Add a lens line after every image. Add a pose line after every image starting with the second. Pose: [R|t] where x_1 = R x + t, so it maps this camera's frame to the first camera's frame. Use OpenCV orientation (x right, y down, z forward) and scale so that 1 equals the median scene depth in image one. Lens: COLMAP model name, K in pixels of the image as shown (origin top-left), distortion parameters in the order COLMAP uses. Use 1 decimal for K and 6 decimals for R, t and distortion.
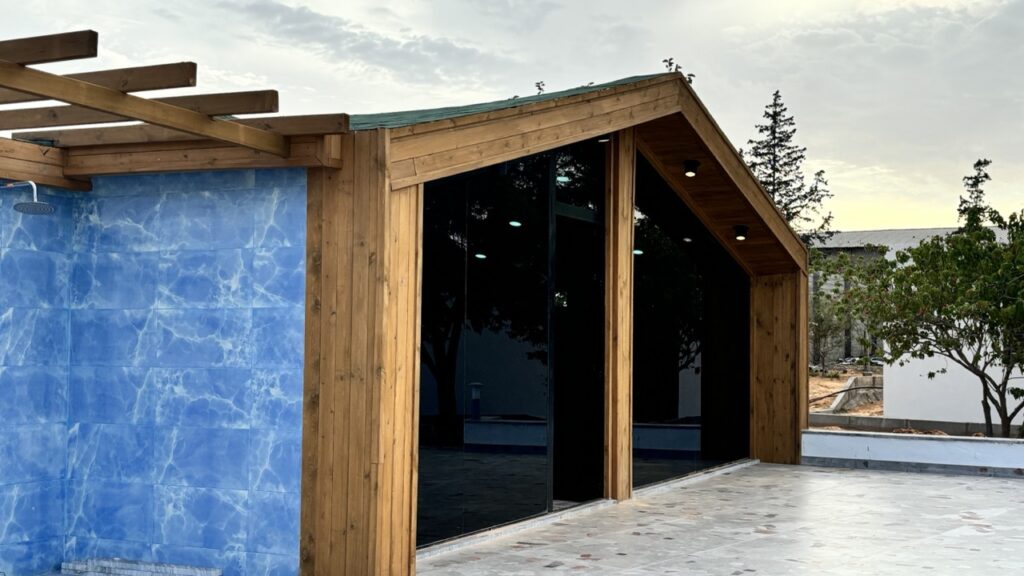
lens RADIAL K [[1272.8, 0, 516.7], [0, 1272.8, 302.5], [0, 0, 1]] dist [0.209568, -0.806971]
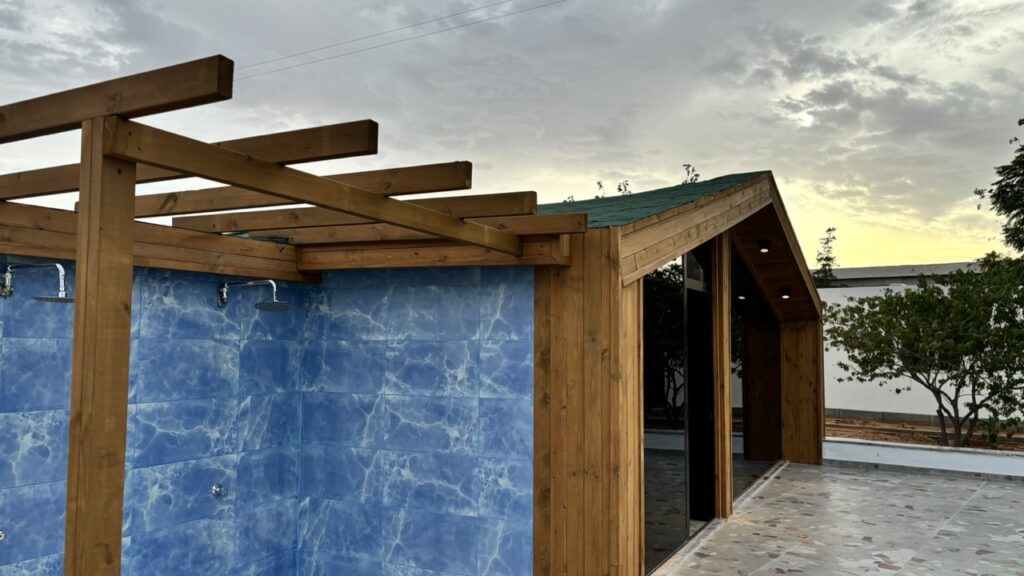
lens RADIAL K [[771.1, 0, 513.7], [0, 771.1, 294.1], [0, 0, 1]] dist [0.043563, -0.039713]
pose [[0.999788, -0.005419, -0.019848, -0.158917], [0.004890, 0.999635, -0.026586, -0.060983], [0.019985, 0.026484, 0.999449, 0.358812]]
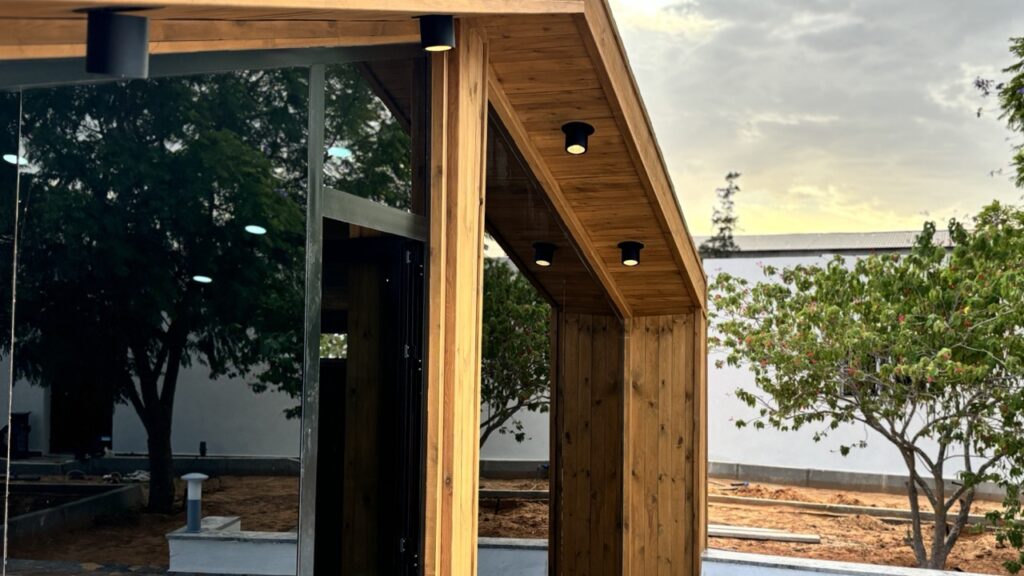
lens RADIAL K [[1178.7, 0, 506.5], [0, 1178.7, 298.8], [0, 0, 1]] dist [0.213871, -0.741713]
pose [[0.983681, 0.010059, 0.179641, 0.027247], [-0.010278, 0.999947, 0.000291, -0.058658], [-0.179628, -0.002132, 0.983732, 0.820439]]
